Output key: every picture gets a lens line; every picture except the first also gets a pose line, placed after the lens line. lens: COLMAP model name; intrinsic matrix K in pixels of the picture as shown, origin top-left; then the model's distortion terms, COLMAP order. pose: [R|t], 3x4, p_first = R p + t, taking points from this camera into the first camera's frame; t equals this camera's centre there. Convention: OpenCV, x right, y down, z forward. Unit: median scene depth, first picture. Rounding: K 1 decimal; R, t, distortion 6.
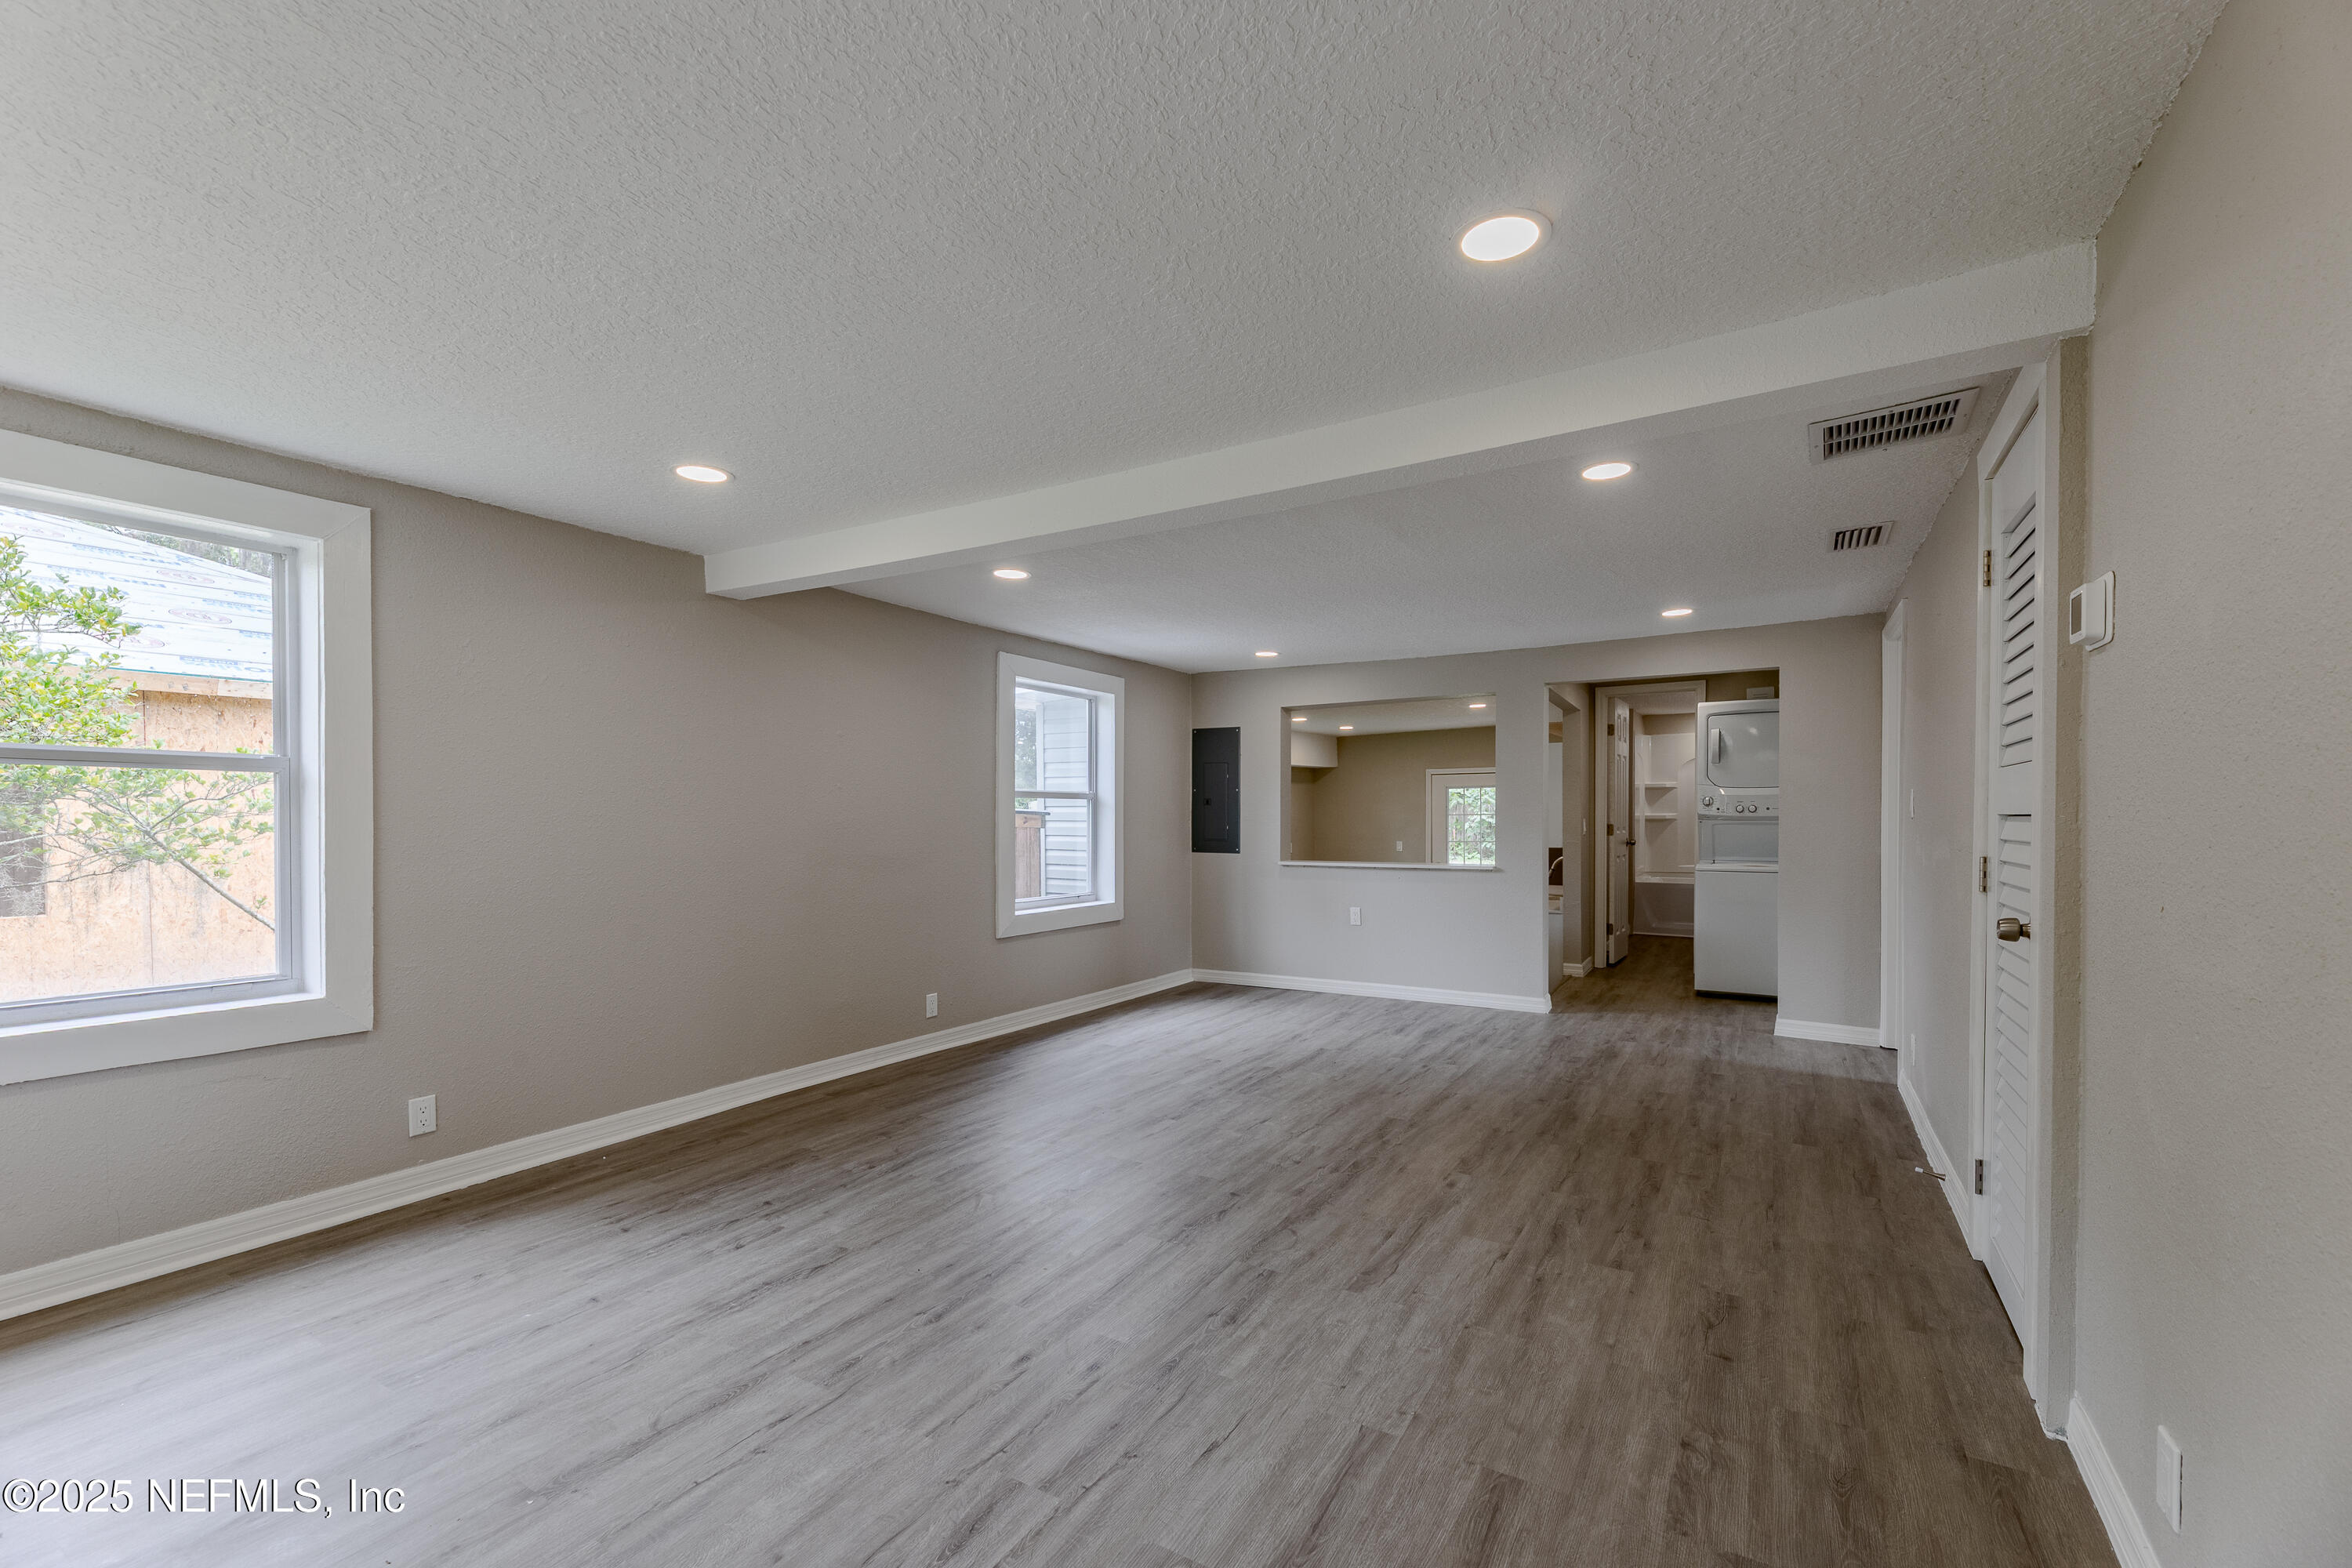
lens RADIAL K [[974.3, 0, 1172.8], [0, 974.3, 824.7], [0, 0, 1]] dist [-0.000521, 0.000701]
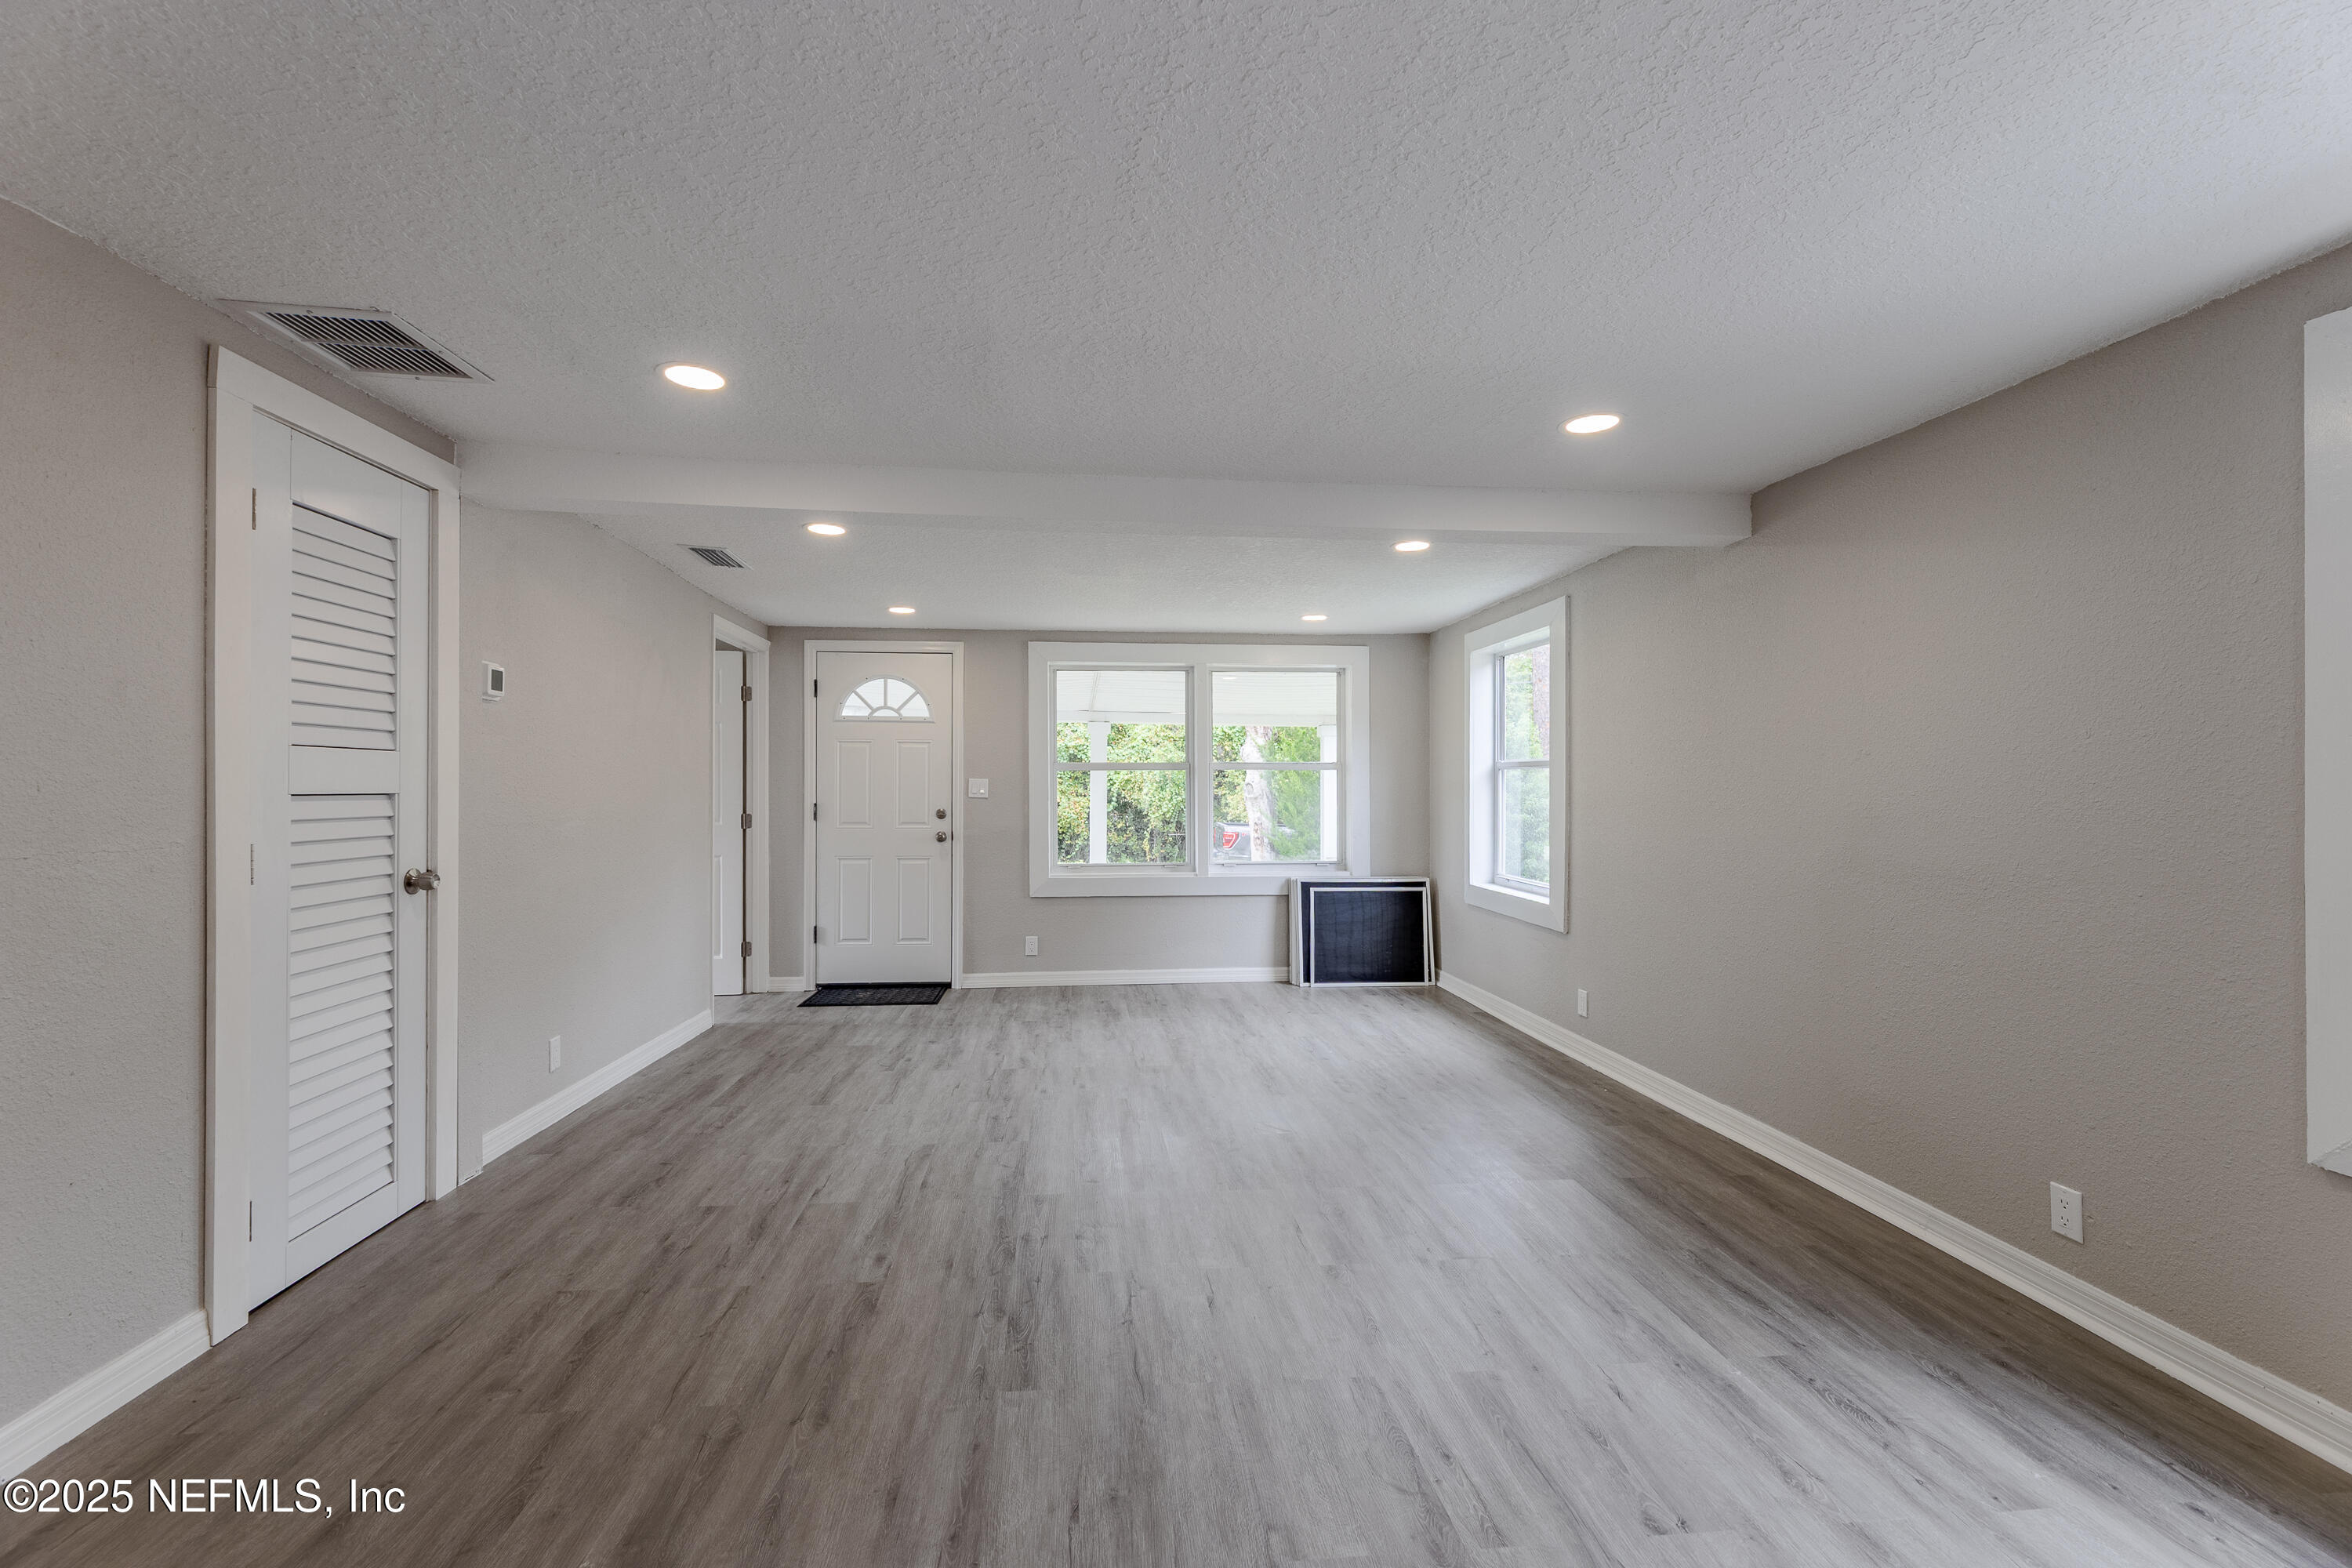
lens RADIAL K [[974.3, 0, 1180.8], [0, 974.3, 783.0], [0, 0, 1]] dist [-0.000521, 0.000701]
pose [[-0.782751, -0.003702, -0.622324, 0.601534], [-0.007087, 0.999970, 0.002966, -0.024101], [0.622295, 0.006732, -0.782754, 1.807549]]
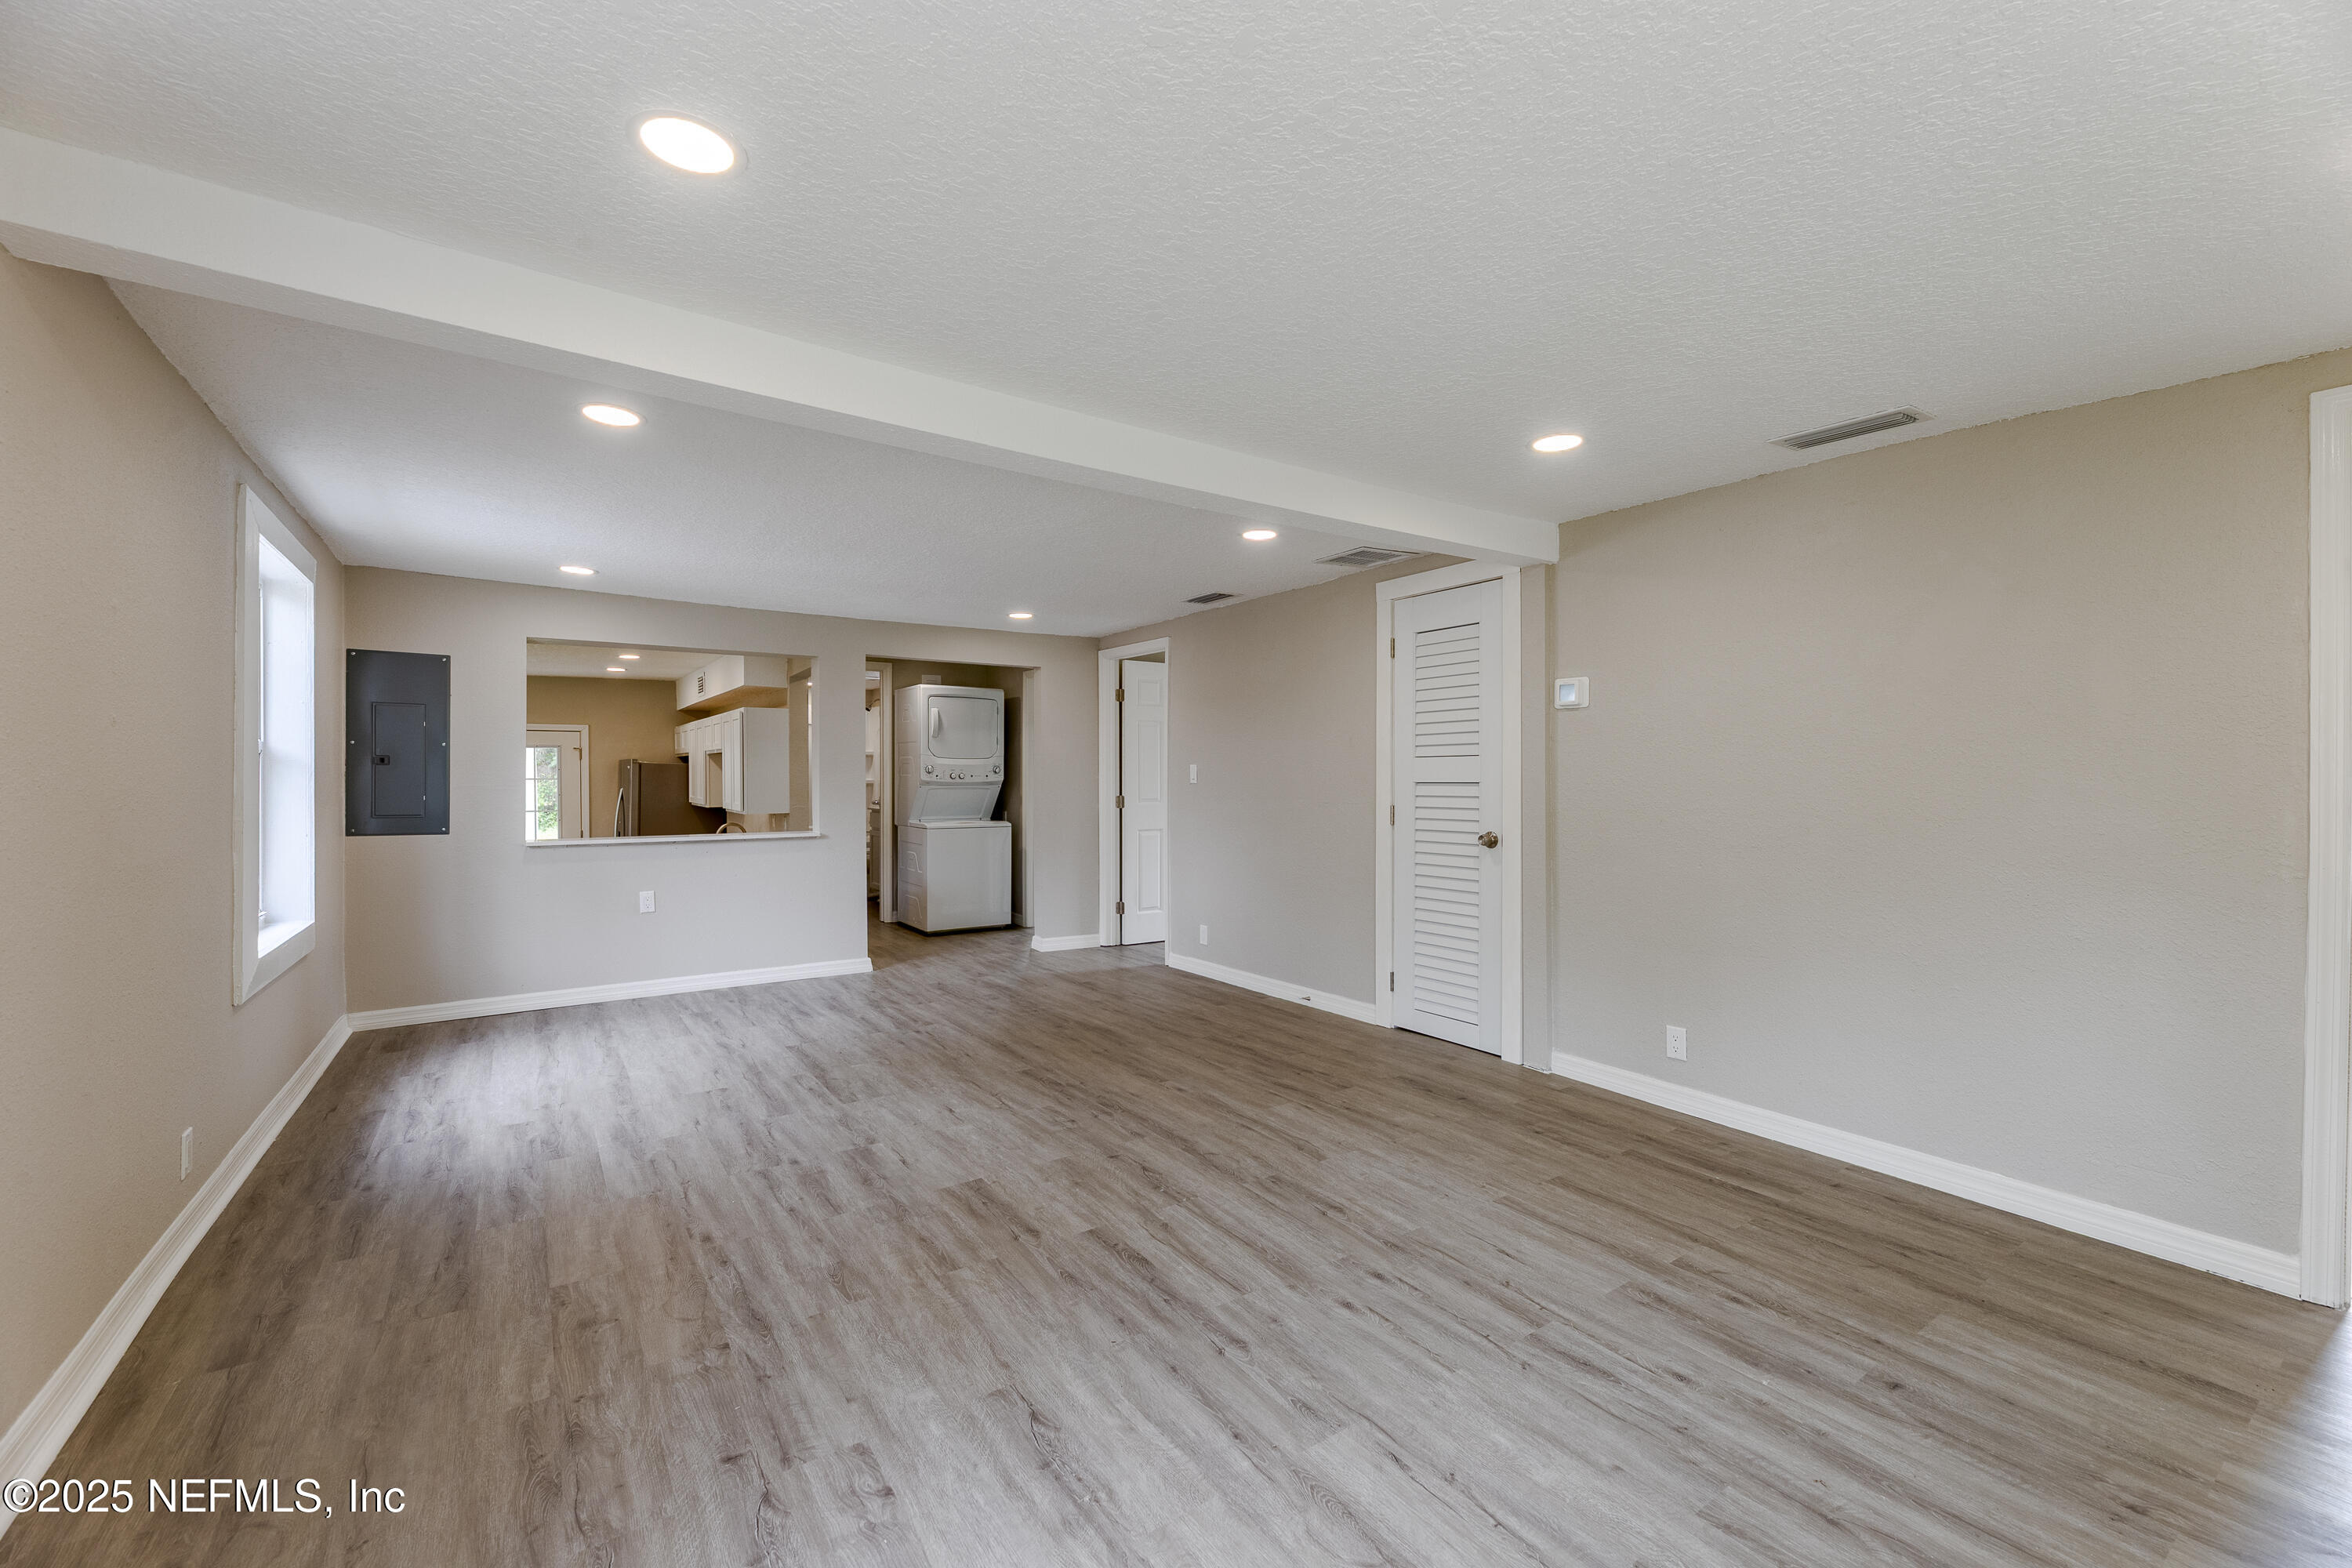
lens RADIAL K [[974.3, 0, 1179.6], [0, 974.3, 784.7], [0, 0, 1]] dist [-0.000521, 0.000701]
pose [[0.400804, -0.000373, 0.916164, -0.831583], [0.005785, 0.999981, -0.002124, -0.004260], [-0.916146, 0.006151, 0.400799, 0.526222]]
